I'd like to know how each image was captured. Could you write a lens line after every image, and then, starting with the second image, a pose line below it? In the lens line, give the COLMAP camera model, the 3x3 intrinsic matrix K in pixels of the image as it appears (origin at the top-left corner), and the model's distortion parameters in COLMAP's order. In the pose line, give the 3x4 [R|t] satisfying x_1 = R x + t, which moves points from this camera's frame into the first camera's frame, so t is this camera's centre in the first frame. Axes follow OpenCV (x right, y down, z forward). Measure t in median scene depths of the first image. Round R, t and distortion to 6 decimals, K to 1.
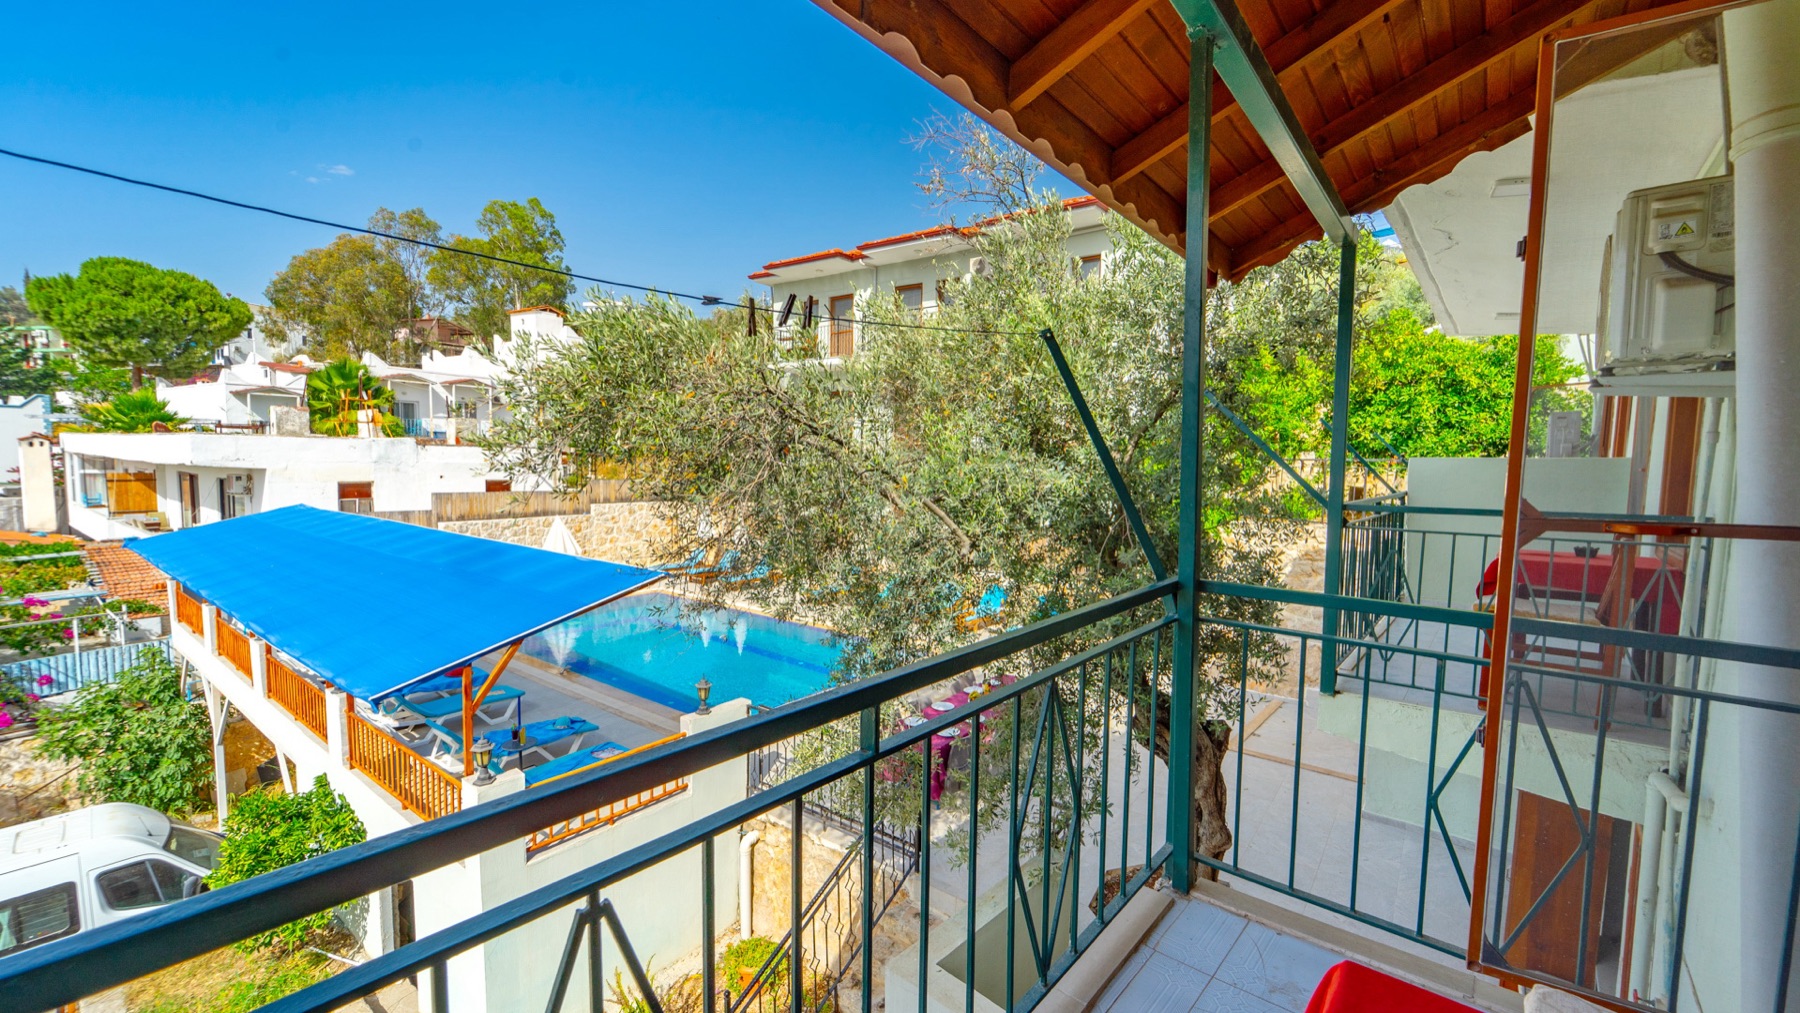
lens RADIAL K [[709.6, 0, 900.0], [0, 709.6, 506.5], [0, 0, 1]] dist [-0.010094, -0.000026]
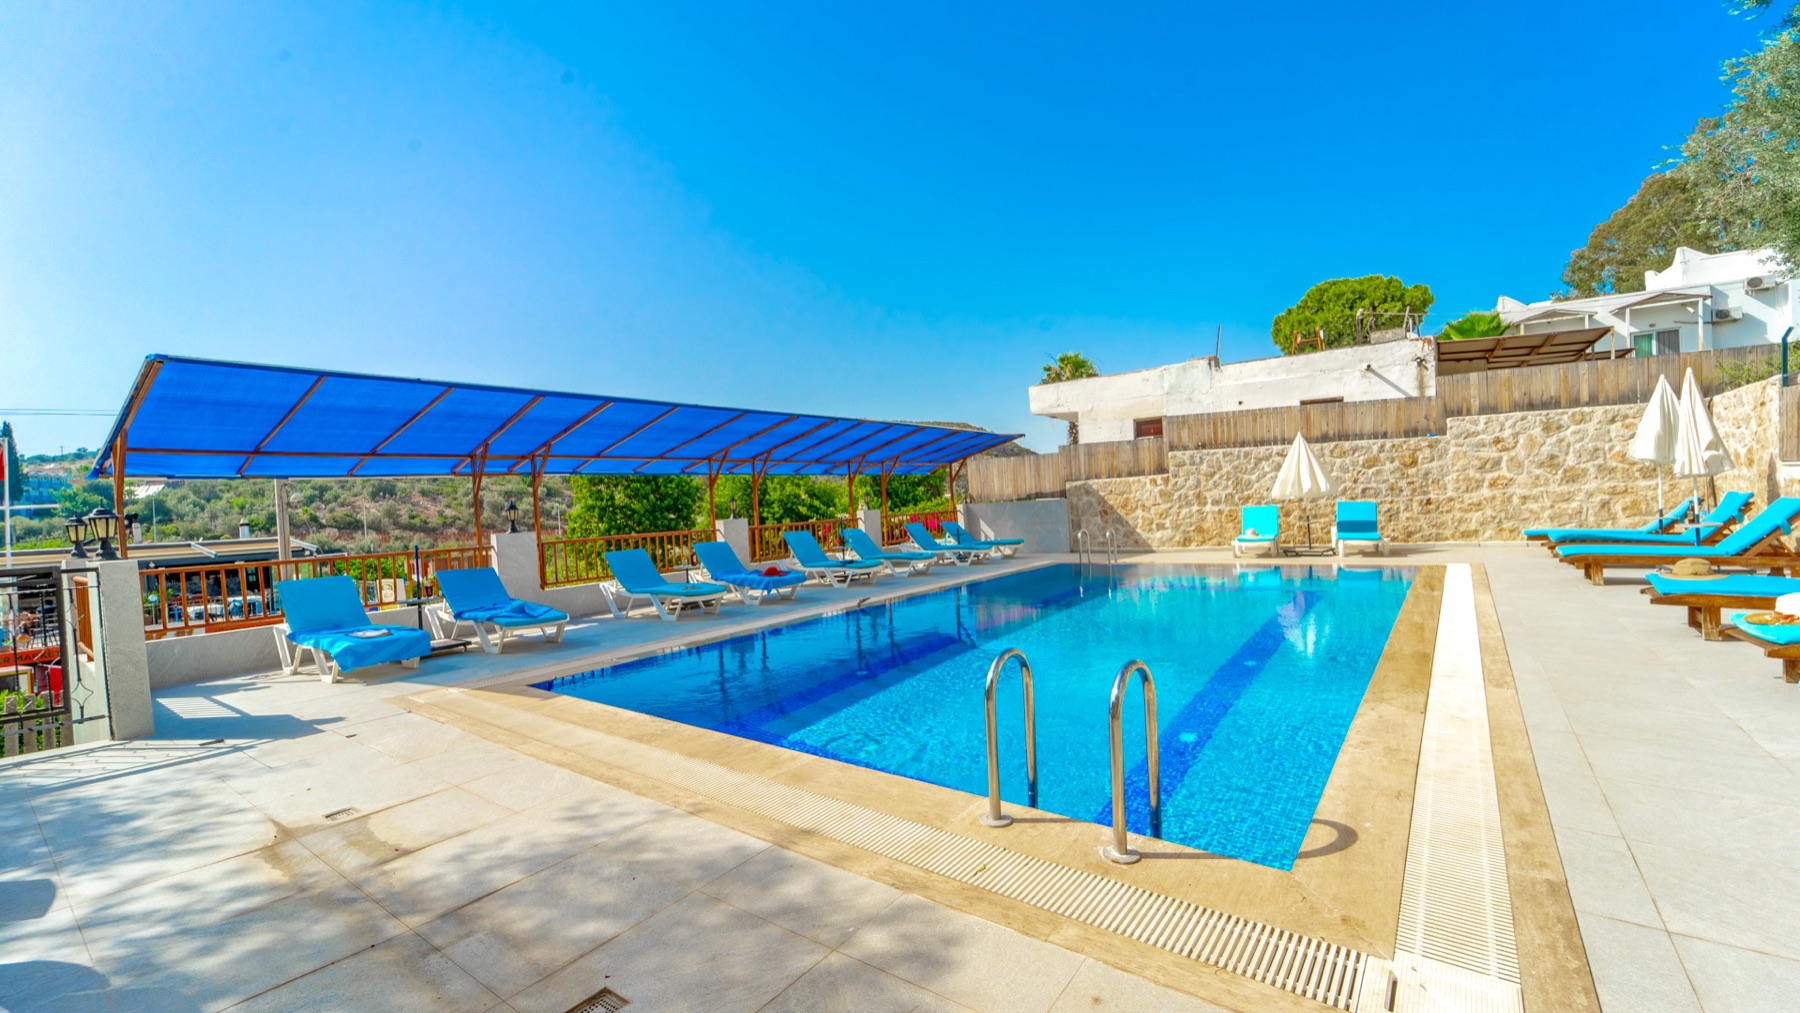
lens RADIAL K [[709.6, 0, 900.0], [0, 709.6, 506.5], [0, 0, 1]] dist [-0.010094, -0.000026]
pose [[0.011877, -0.005435, -0.999915, 0.111703], [-0.009714, 0.999937, -0.005550, 0.070528], [0.999882, 0.009779, 0.011823, 0.532809]]
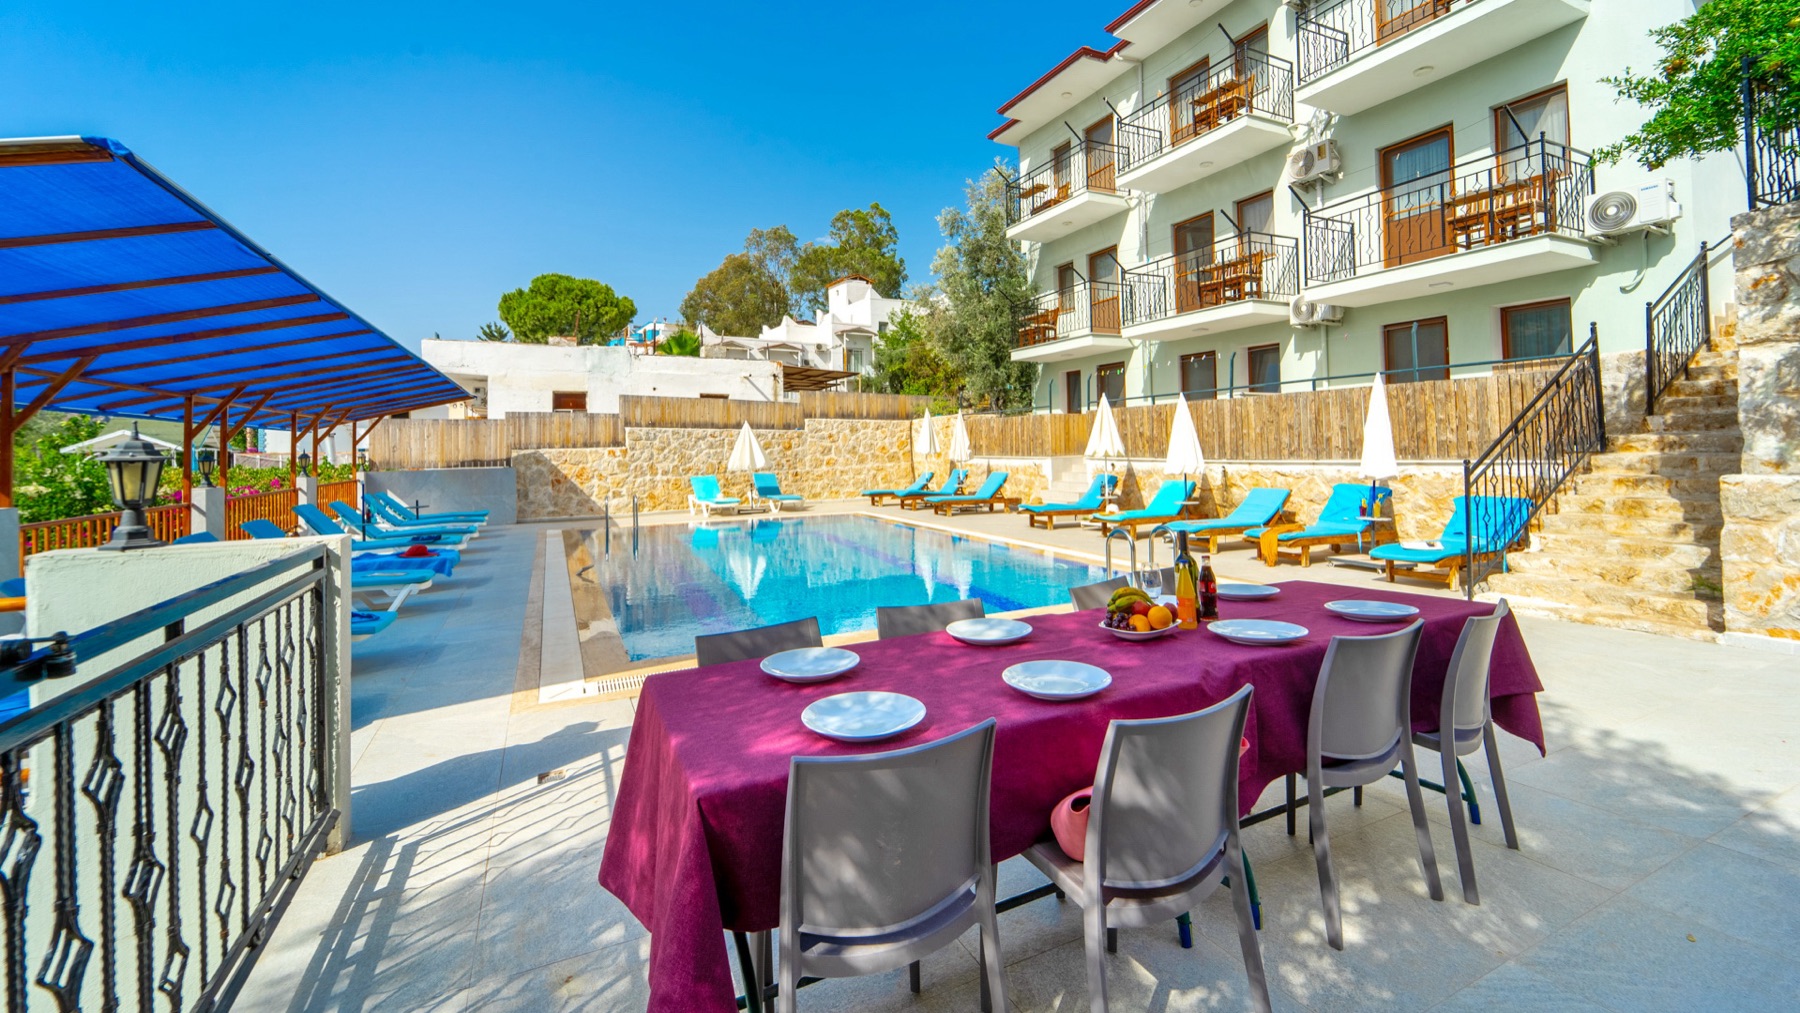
lens RADIAL K [[722.8, 0, 902.5], [0, 722.8, 426.4], [0, 0, 1]] dist [-0.000683, -0.000009]
pose [[0.894368, -0.040681, -0.445478, 0.052241], [0.000310, 0.995912, -0.090324, 0.080321], [0.447332, 0.080645, 0.890725, 0.265839]]
